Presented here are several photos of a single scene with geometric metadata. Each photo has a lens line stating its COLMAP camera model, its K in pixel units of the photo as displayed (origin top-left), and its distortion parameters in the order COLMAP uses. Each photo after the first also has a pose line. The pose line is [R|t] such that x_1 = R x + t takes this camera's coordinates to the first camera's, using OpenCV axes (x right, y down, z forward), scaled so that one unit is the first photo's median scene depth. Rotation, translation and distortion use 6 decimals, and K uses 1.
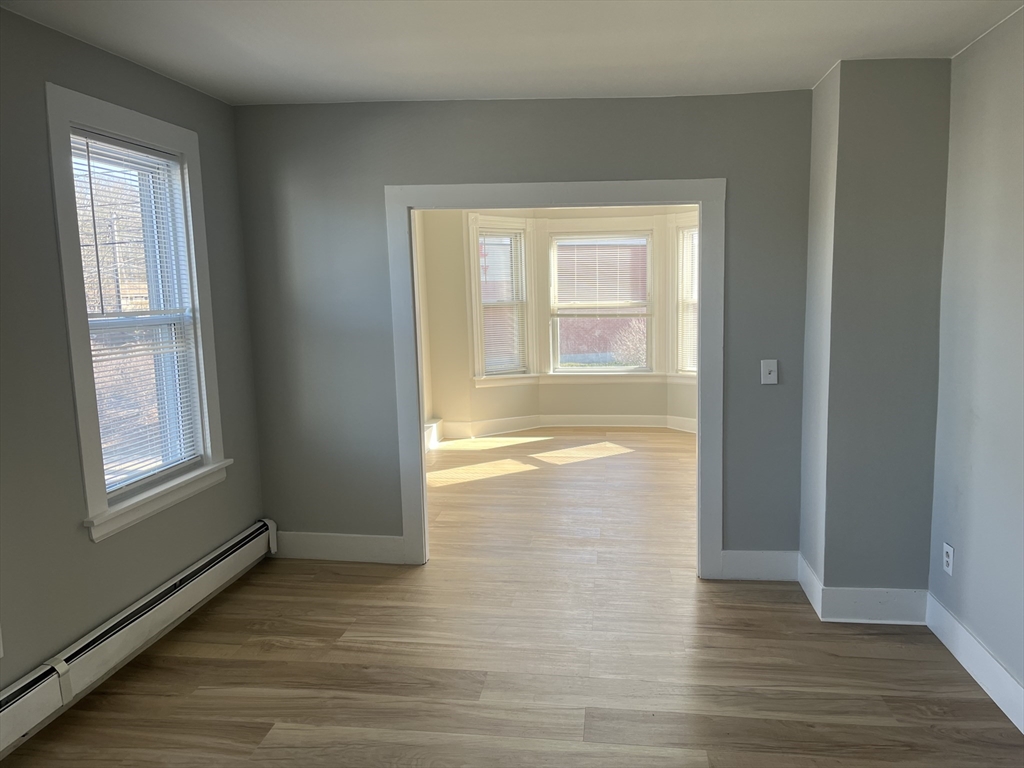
lens RADIAL K [[776.2, 0, 507.5], [0, 776.2, 389.1], [0, 0, 1]] dist [0.080119, -0.109167]
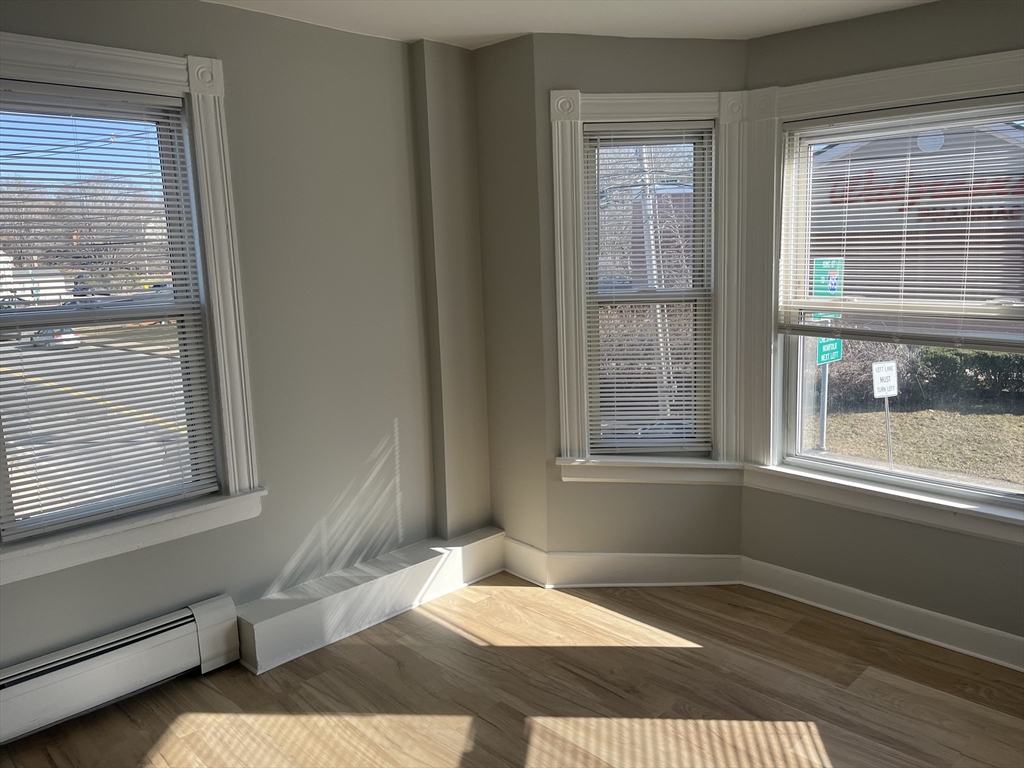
lens RADIAL K [[776.2, 0, 529.9], [0, 776.2, 369.3], [0, 0, 1]] dist [0.080119, -0.109167]
pose [[0.794004, 0.095183, -0.600414, 0.204326], [-0.072099, 0.995440, 0.062459, -0.091002], [0.603621, -0.006303, 0.797246, 0.601974]]
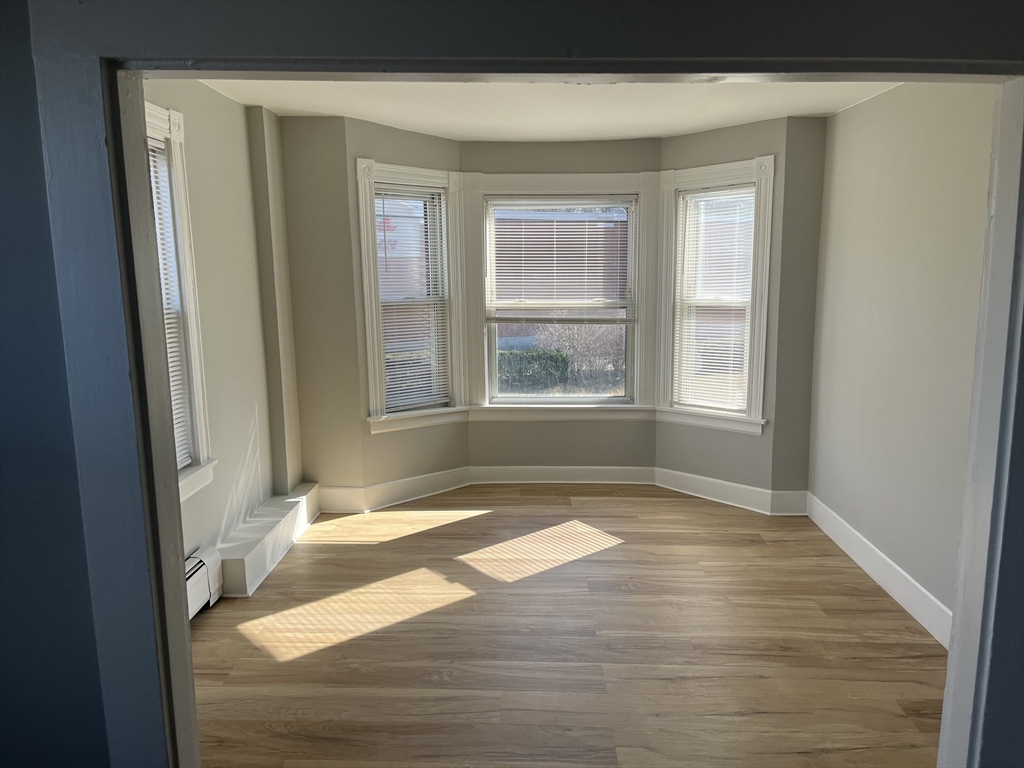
lens RADIAL K [[776.2, 0, 510.6], [0, 776.2, 386.5], [0, 0, 1]] dist [0.080119, -0.109167]
pose [[0.993073, -0.003566, 0.117445, -0.001854], [0.000353, 0.999626, 0.027362, -0.056459], [-0.117499, -0.027131, 0.992702, 0.337225]]
